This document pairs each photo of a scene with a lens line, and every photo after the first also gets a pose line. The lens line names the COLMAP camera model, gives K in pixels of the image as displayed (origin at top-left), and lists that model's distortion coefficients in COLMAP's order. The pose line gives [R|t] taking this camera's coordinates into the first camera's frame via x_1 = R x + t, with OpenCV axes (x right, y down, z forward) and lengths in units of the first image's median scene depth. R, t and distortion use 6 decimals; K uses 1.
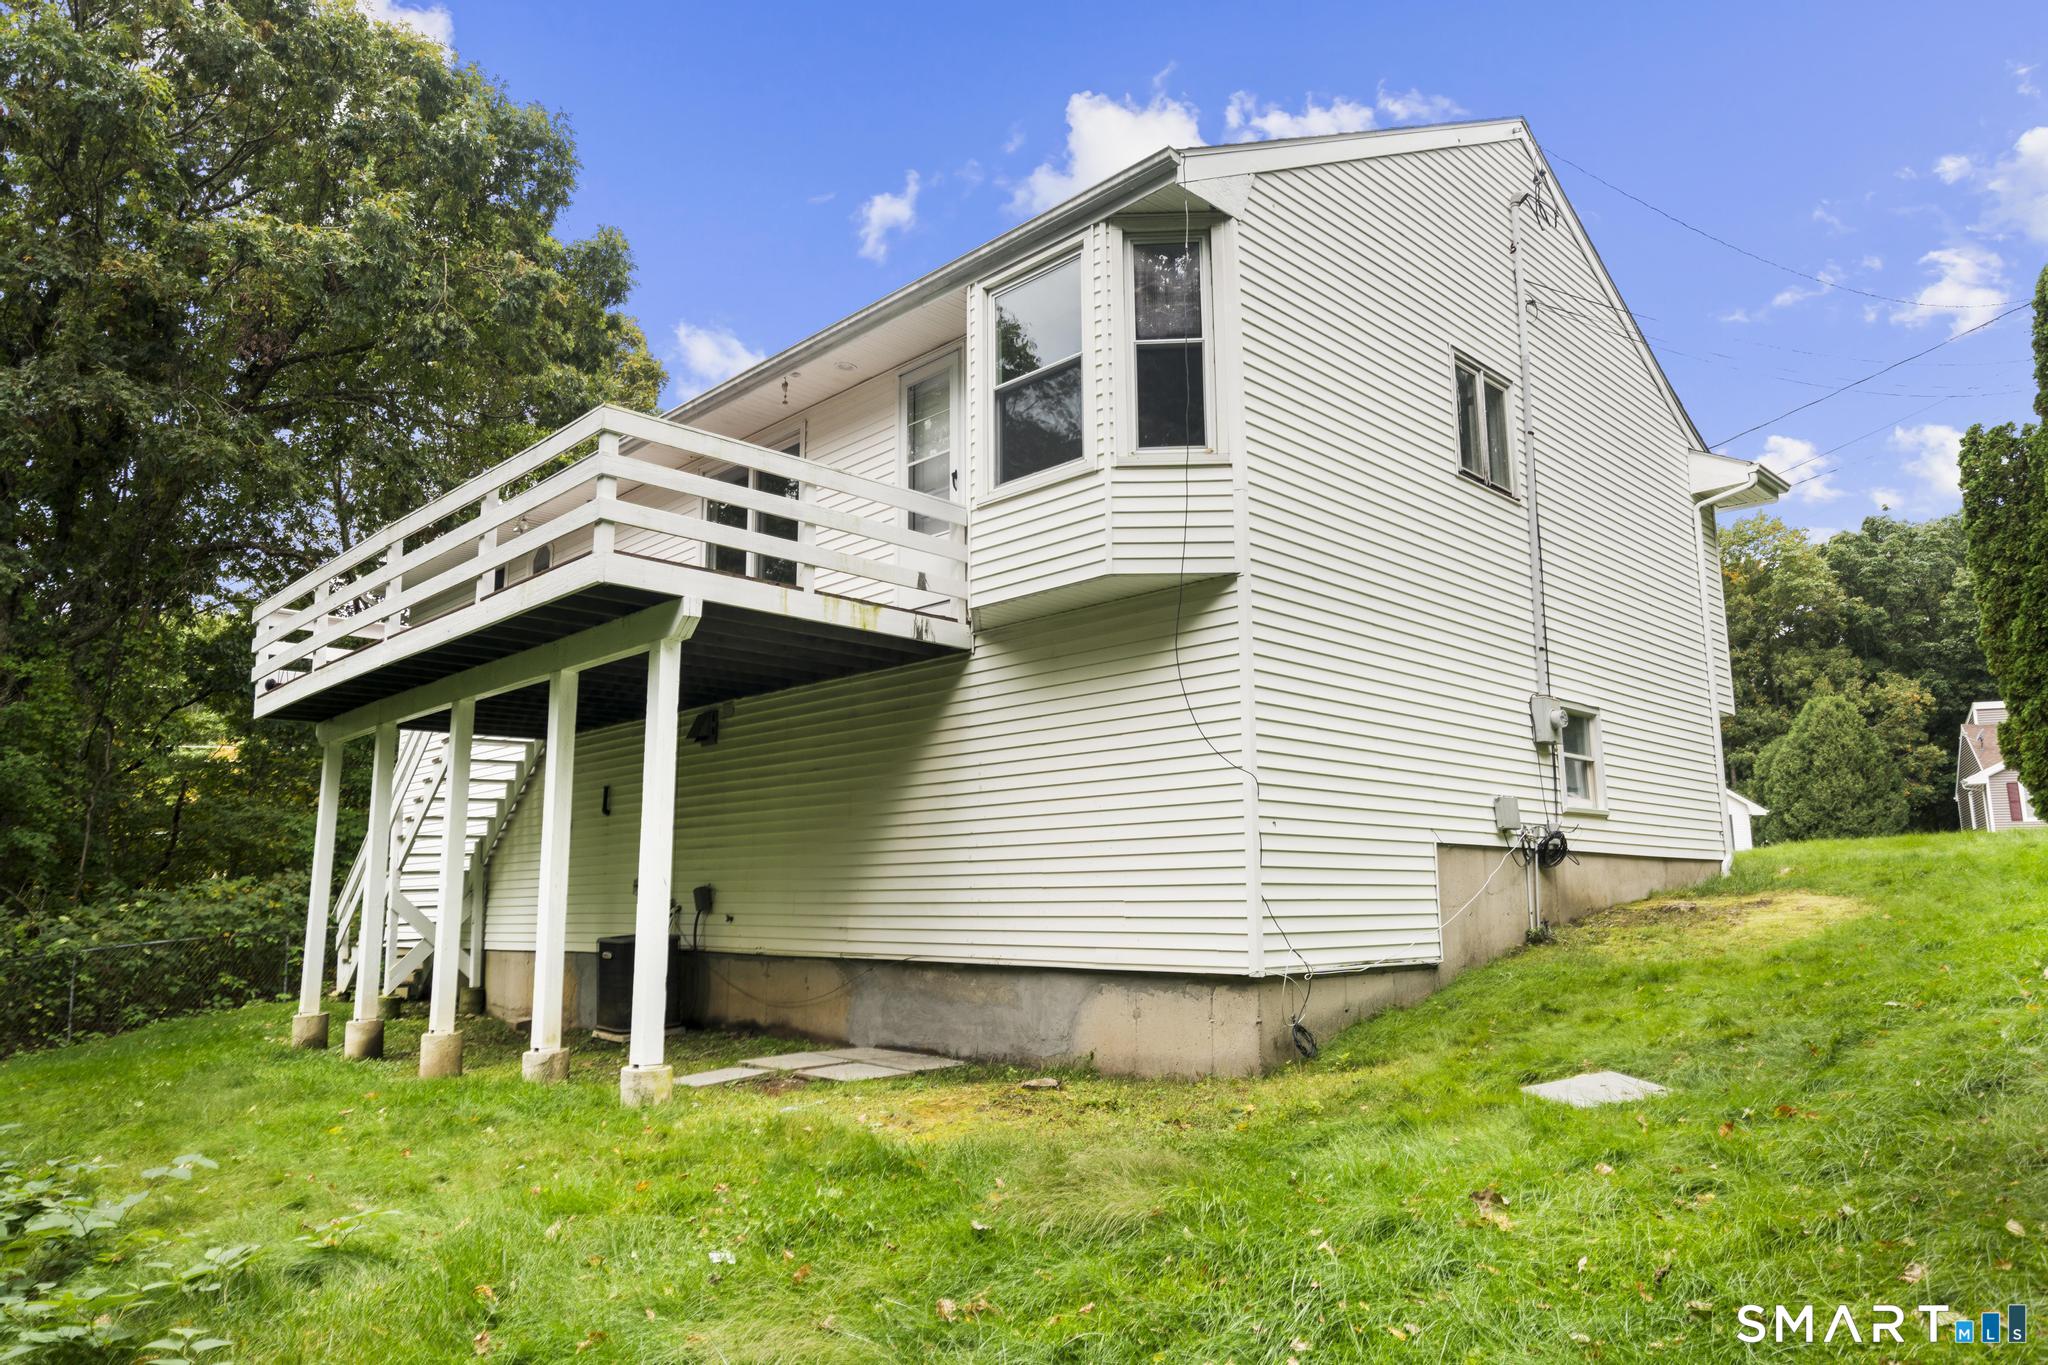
lens RADIAL K [[1285.4, 0, 1020.4], [0, 1285.4, 683.0], [0, 0, 1]] dist [0.006333, 0.002104]
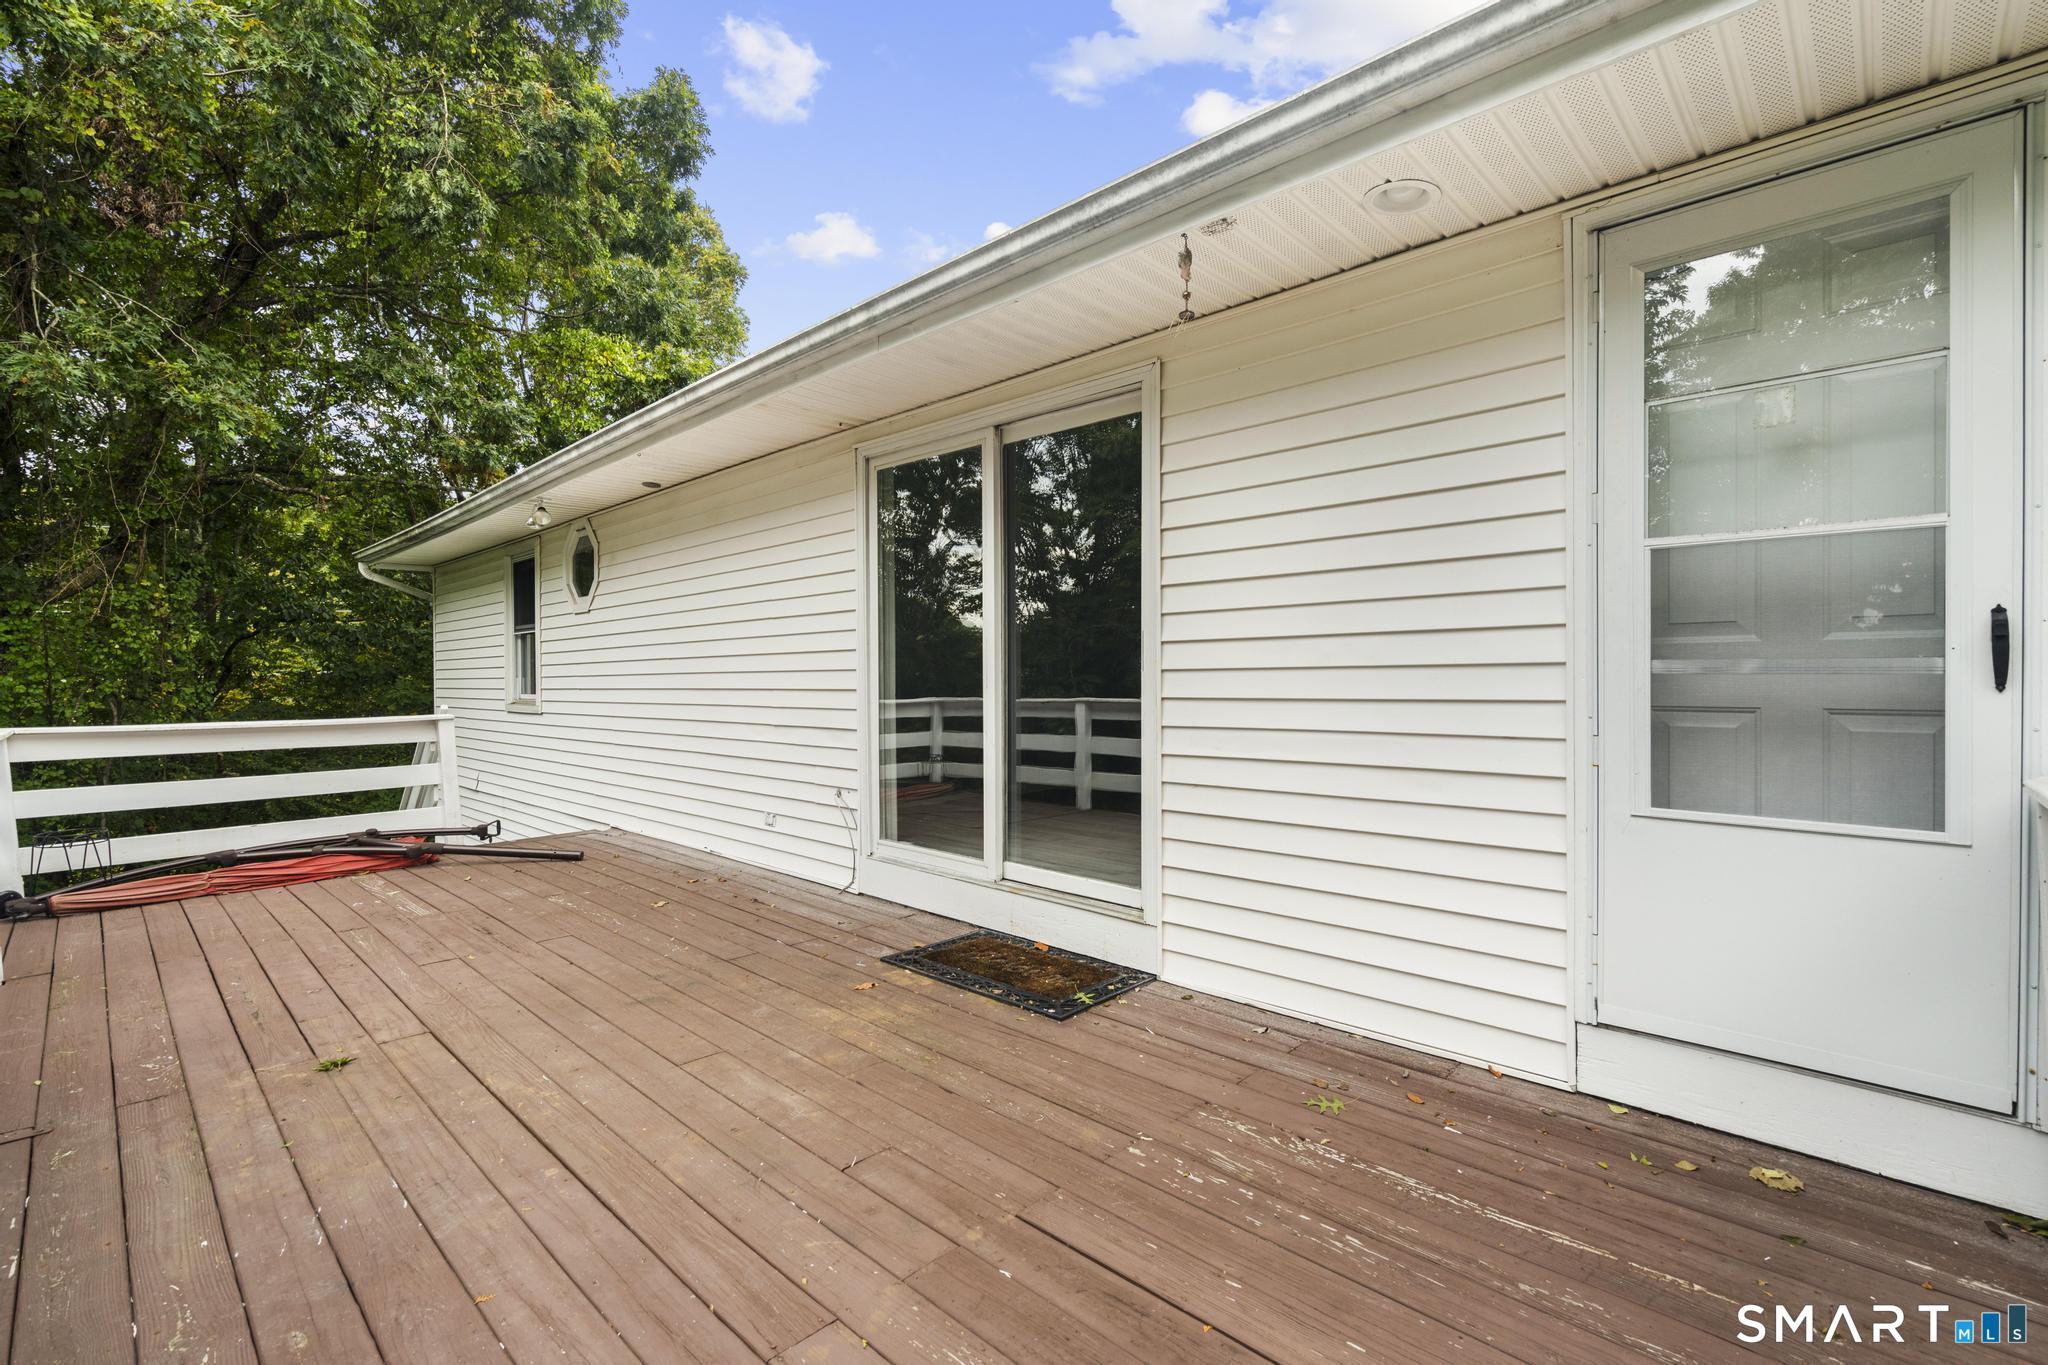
lens RADIAL K [[916.7, 0, 1028.6], [0, 916.7, 680.7], [0, 0, 1]] dist [-0.009151, 0.003829]
pose [[0.999570, 0.002613, 0.029200, -0.116482], [-0.007648, 0.984778, 0.173650, -0.083798], [-0.028302, -0.173798, 0.984374, 0.381271]]
